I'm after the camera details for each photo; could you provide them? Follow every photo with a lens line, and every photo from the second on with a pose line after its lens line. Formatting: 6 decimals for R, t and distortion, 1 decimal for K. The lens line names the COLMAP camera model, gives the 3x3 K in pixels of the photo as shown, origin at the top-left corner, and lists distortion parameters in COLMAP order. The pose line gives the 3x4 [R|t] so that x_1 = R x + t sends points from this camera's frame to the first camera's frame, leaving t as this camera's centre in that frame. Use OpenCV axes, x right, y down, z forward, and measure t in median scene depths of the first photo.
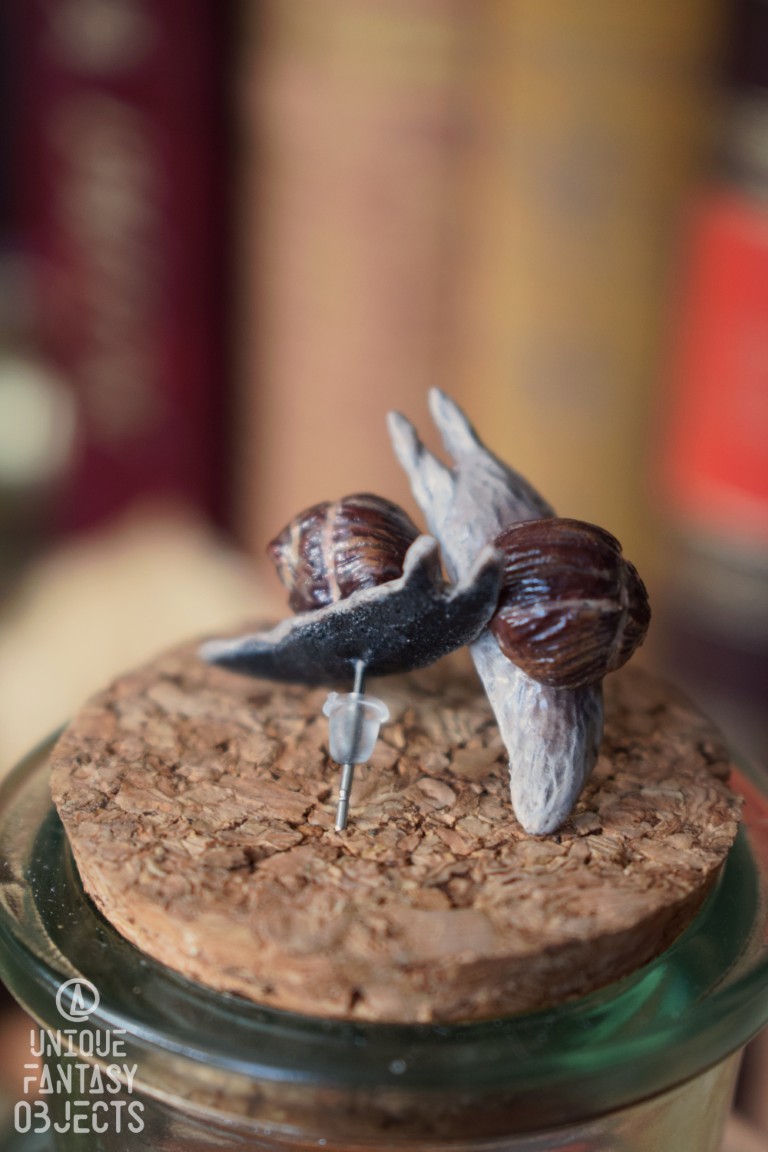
lens RADIAL K [[2648.1, 0, 383.1], [0, 2648.1, 585.8], [0, 0, 1]] dist [0.017613, 0.000000]
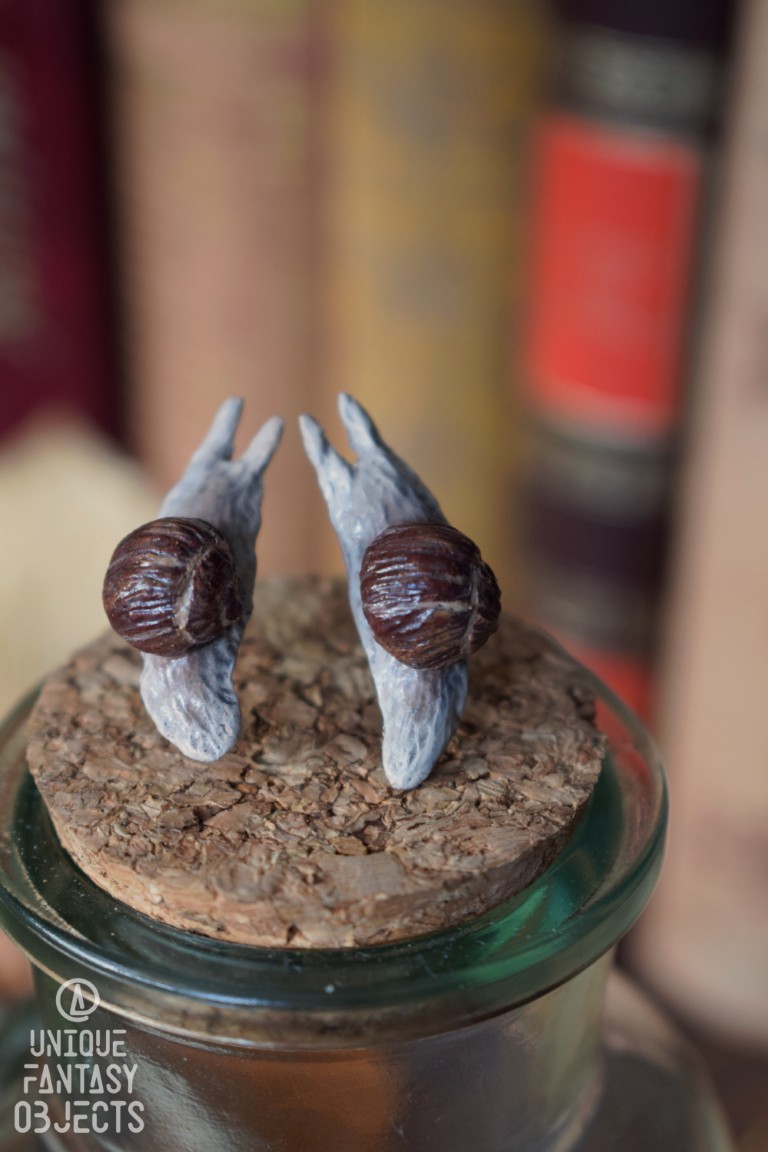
lens RADIAL K [[2648.1, 0, 383.2], [0, 2648.1, 567.2], [0, 0, 1]] dist [0.017613, 0.000000]
pose [[0.998206, -0.052958, 0.027946, 0.005839], [0.050716, 0.995847, 0.075615, -0.096880], [-0.031835, -0.074062, 0.996745, -0.196221]]
